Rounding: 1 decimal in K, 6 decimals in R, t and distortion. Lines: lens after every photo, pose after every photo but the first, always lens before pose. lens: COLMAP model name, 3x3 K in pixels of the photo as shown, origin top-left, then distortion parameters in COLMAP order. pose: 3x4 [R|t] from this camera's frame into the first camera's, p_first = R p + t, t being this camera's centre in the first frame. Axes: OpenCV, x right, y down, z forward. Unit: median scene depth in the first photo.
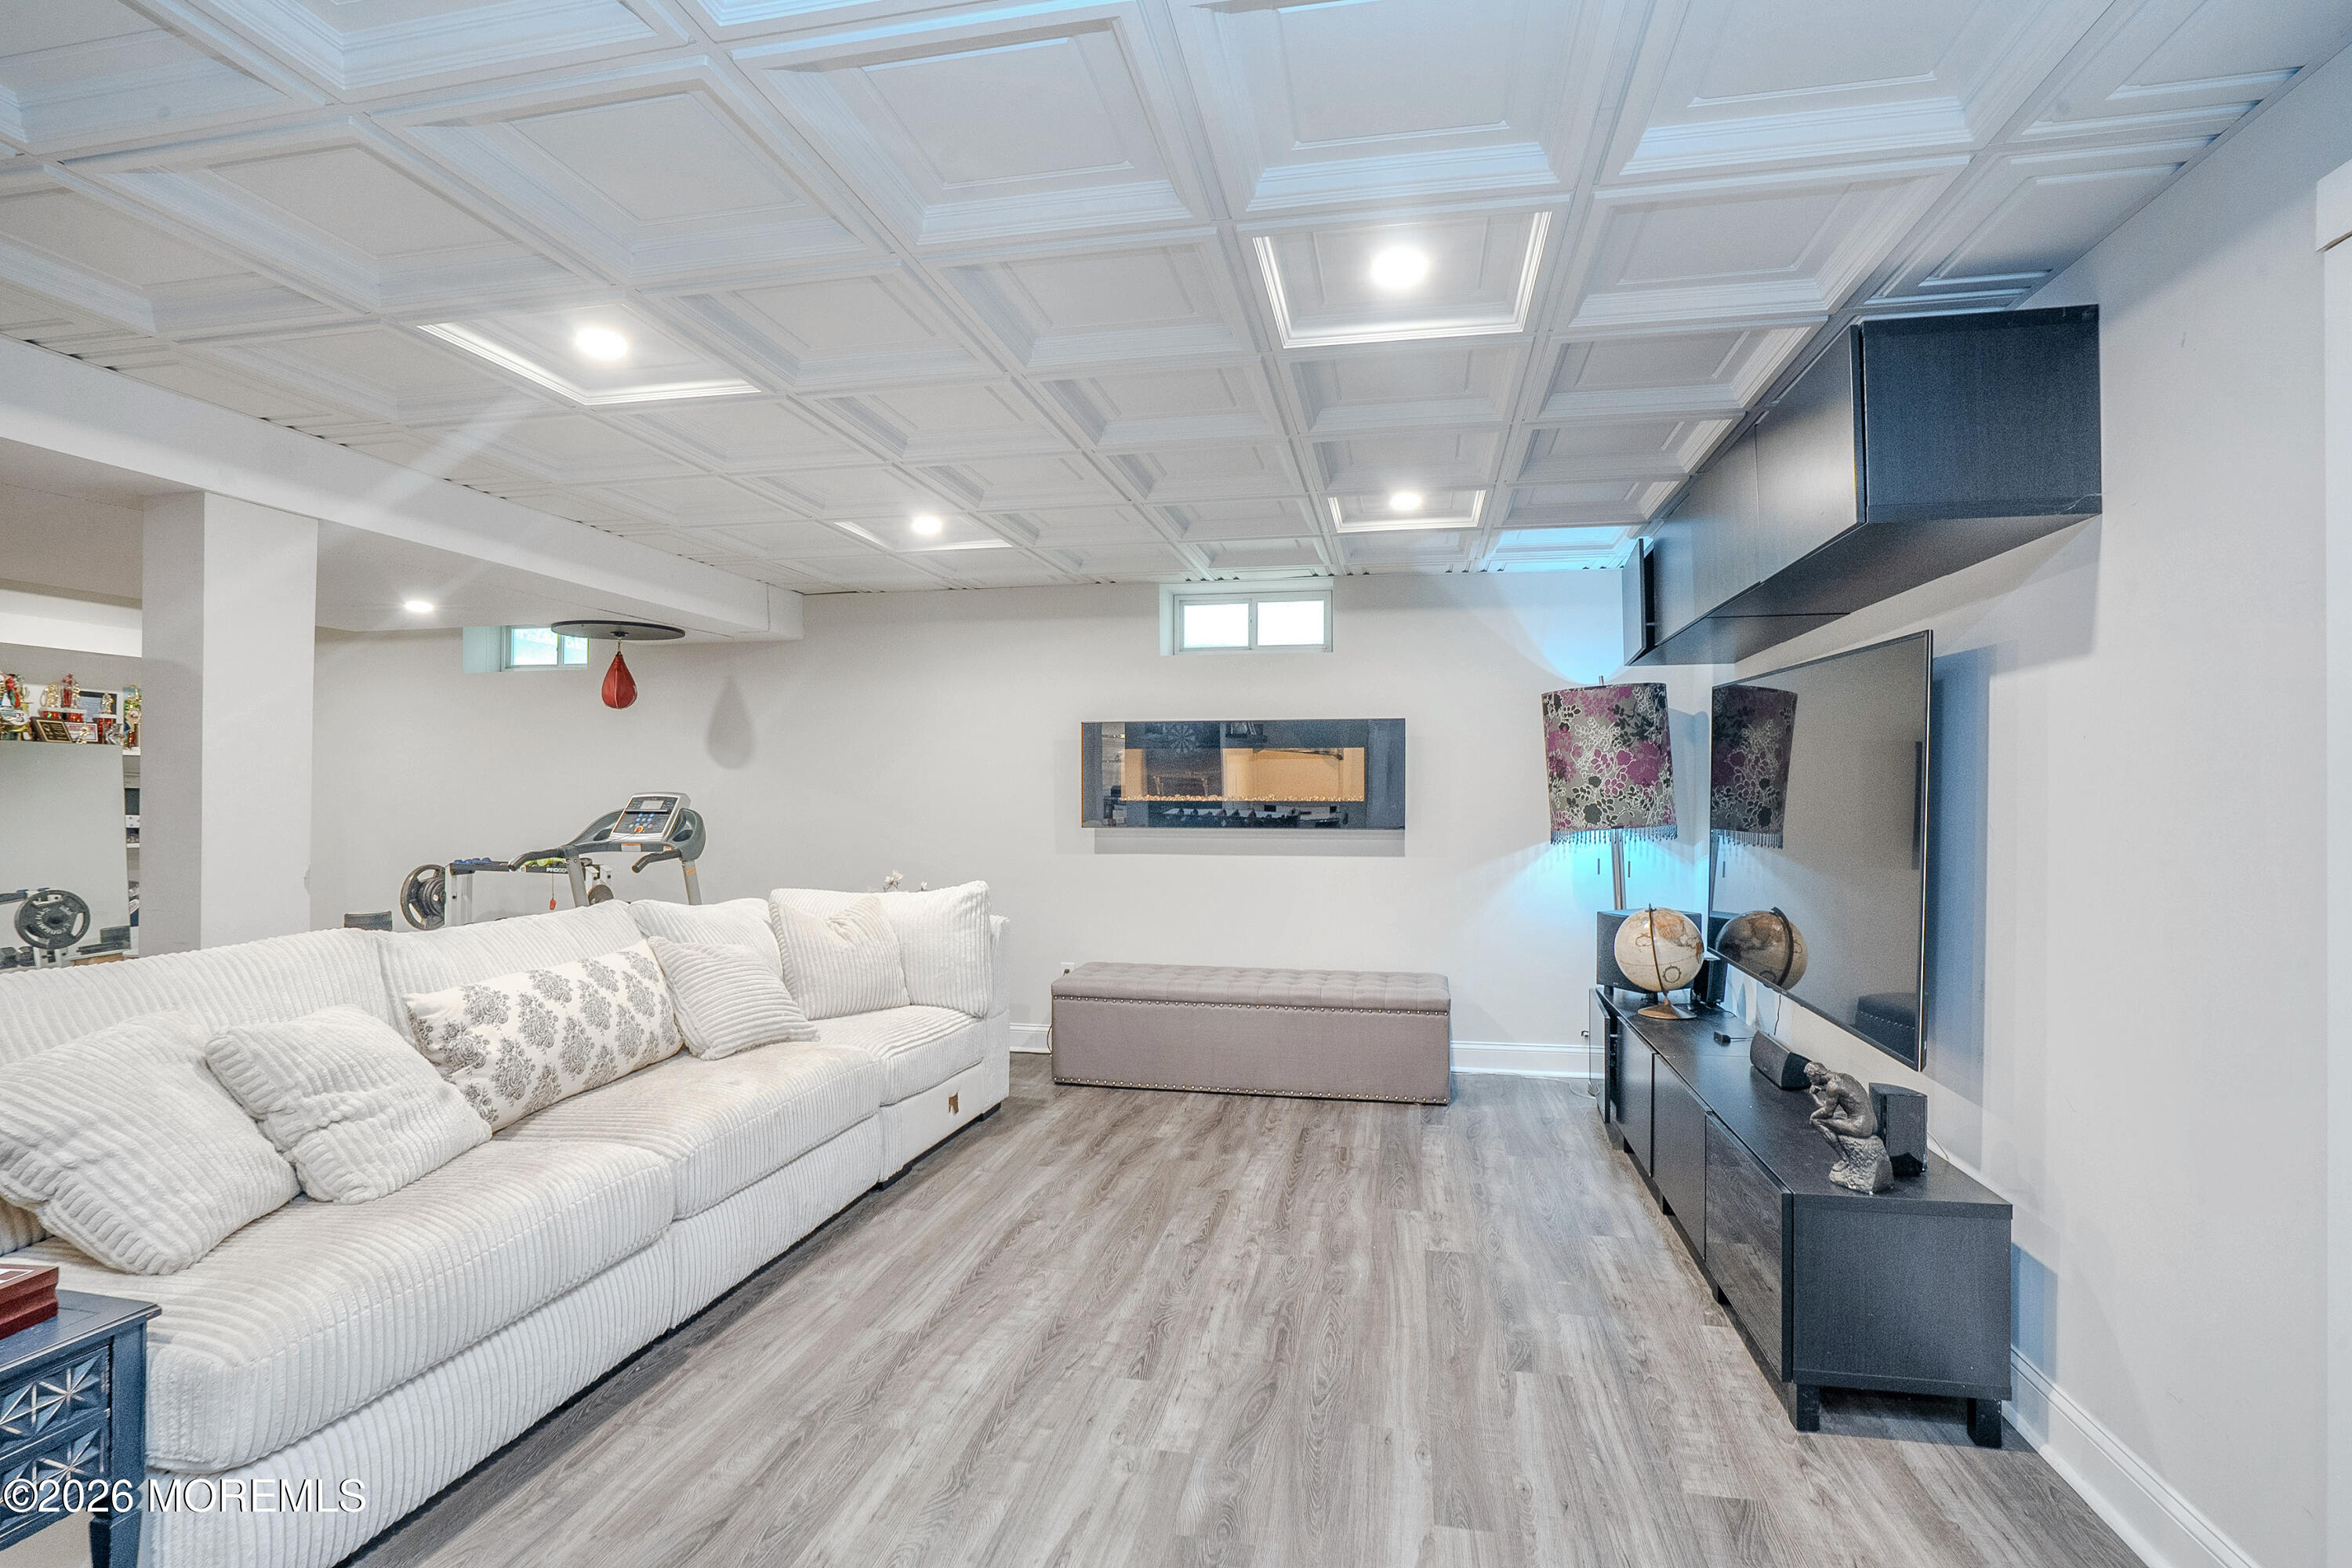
lens RADIAL K [[1260.5, 0, 1176.0], [0, 1260.5, 784.0], [0, 0, 1]] dist [-0.002441, 0.000122]
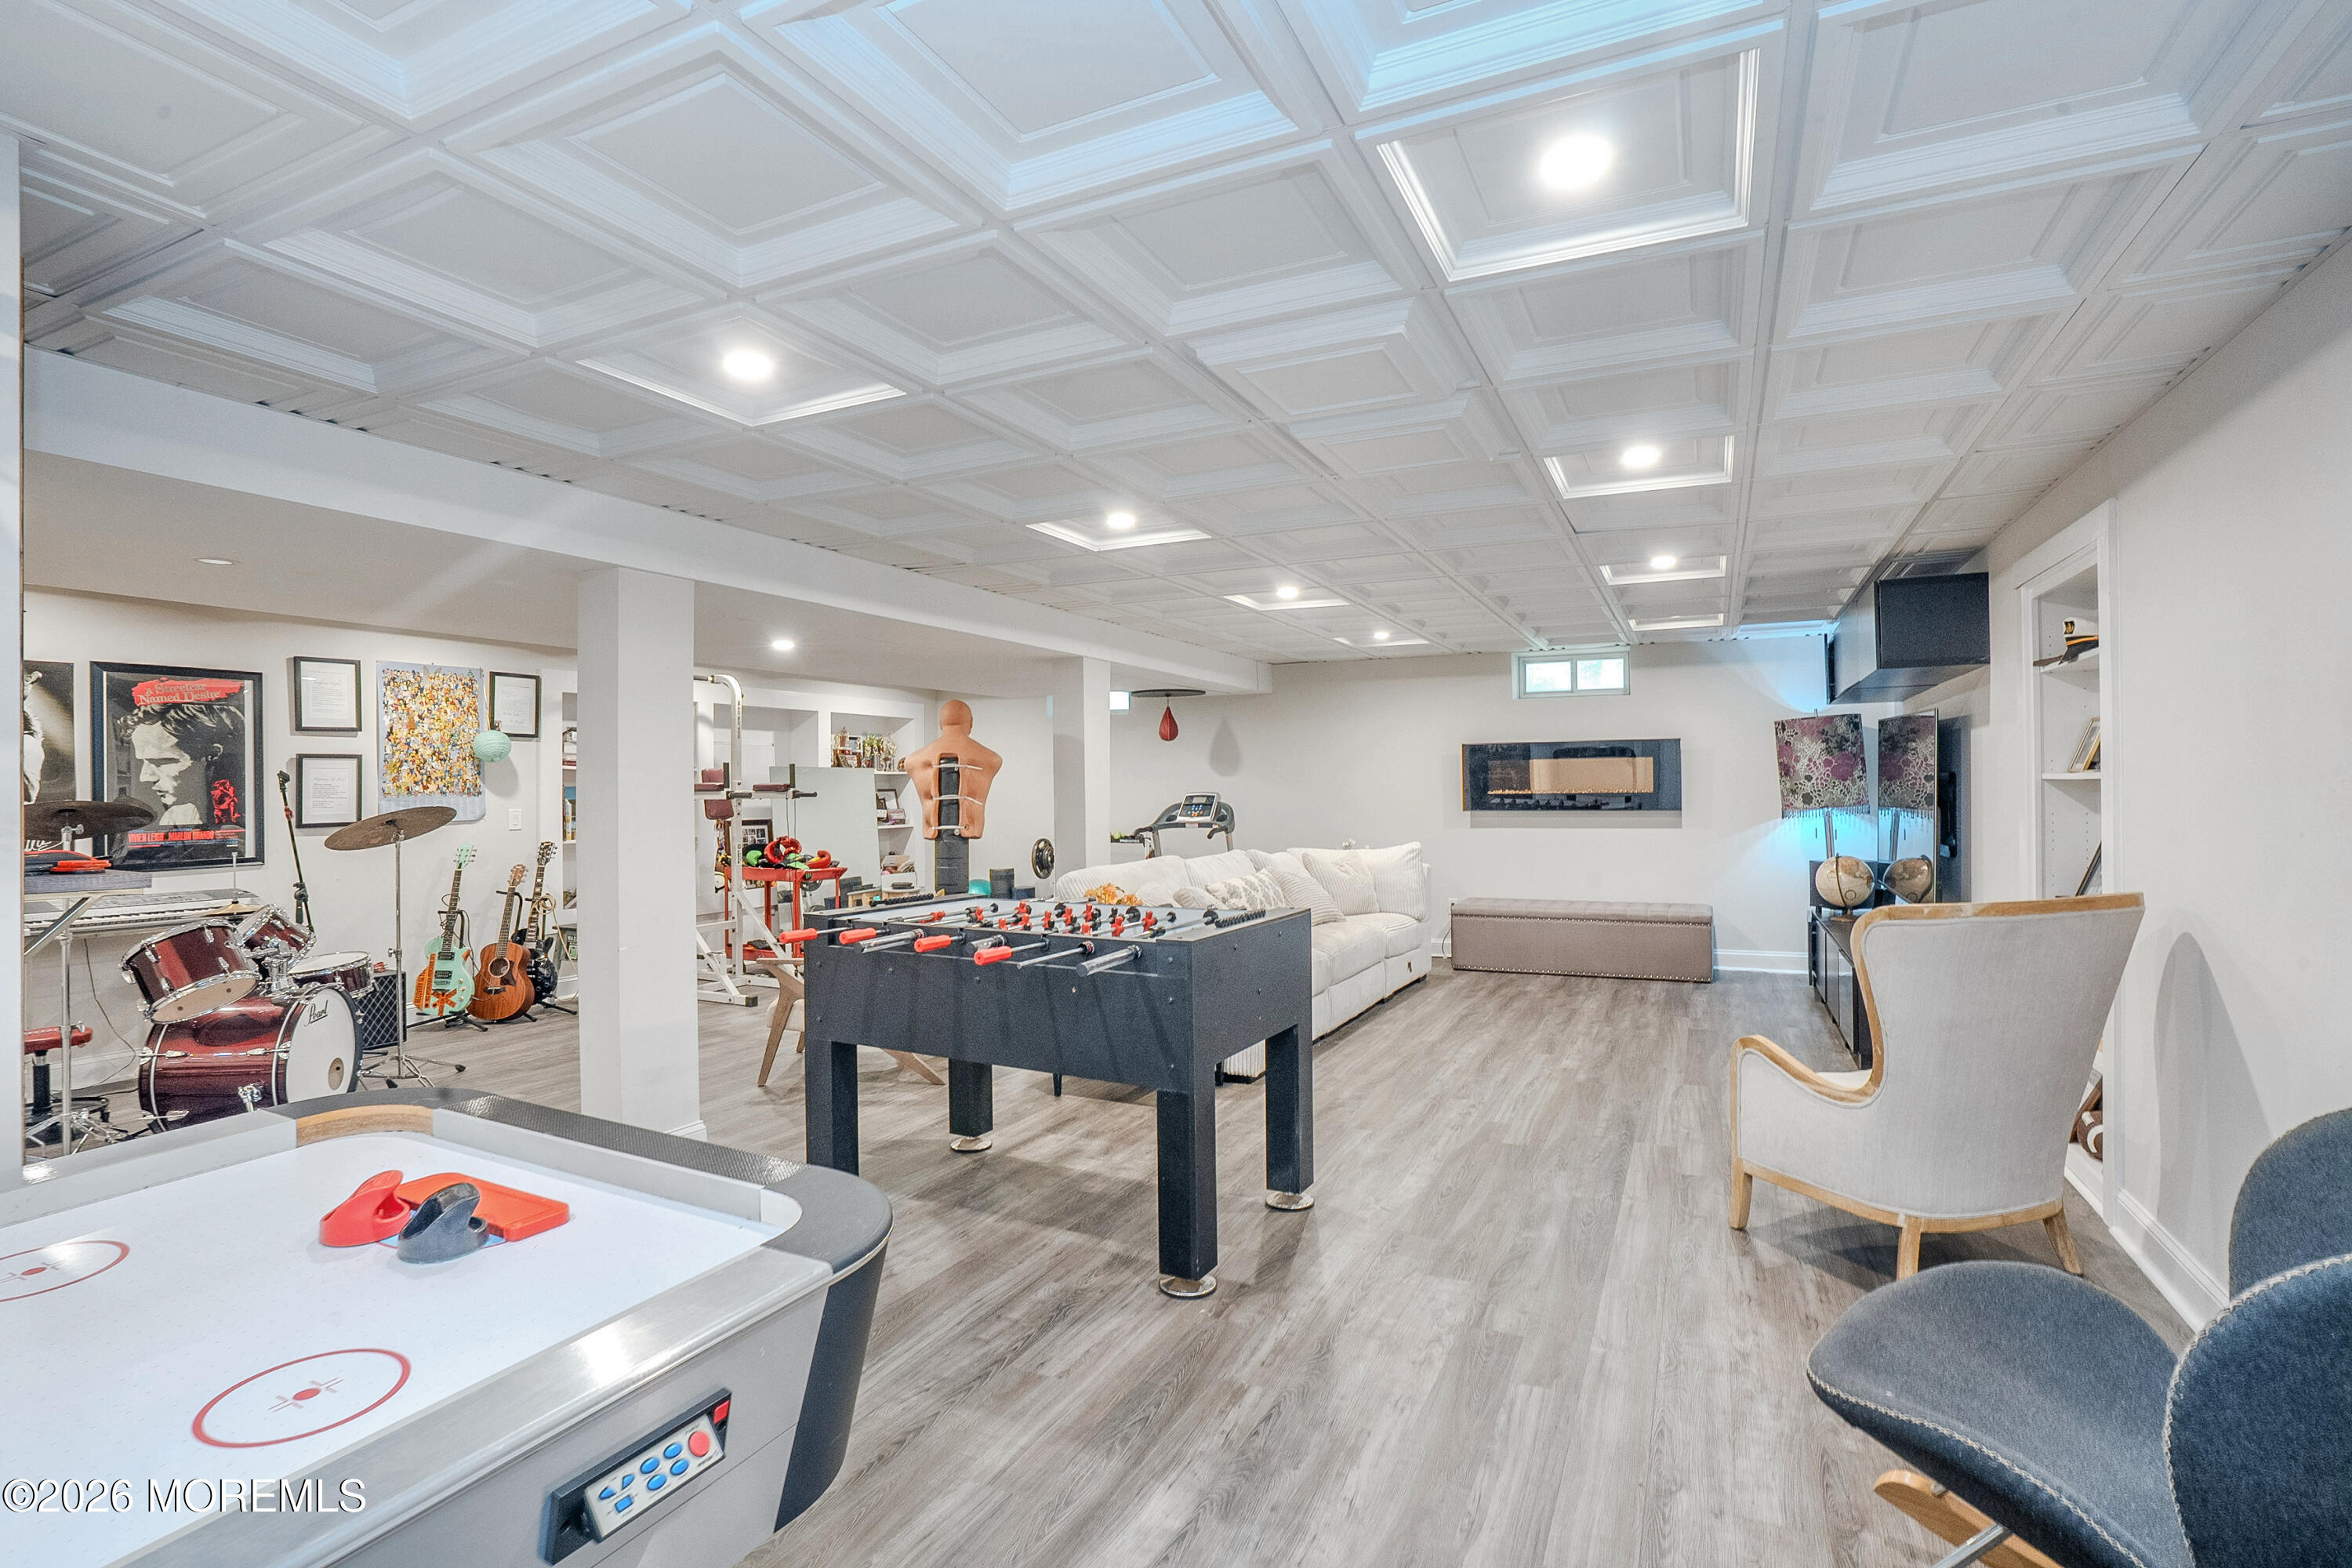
lens RADIAL K [[1260.5, 0, 1176.0], [0, 1260.5, 784.0], [0, 0, 1]] dist [-0.002441, 0.000122]
pose [[0.976429, -0.013668, -0.215406, -0.094203], [0.014706, 0.999887, 0.003216, -0.010847], [0.215338, -0.006308, 0.976519, -0.672309]]
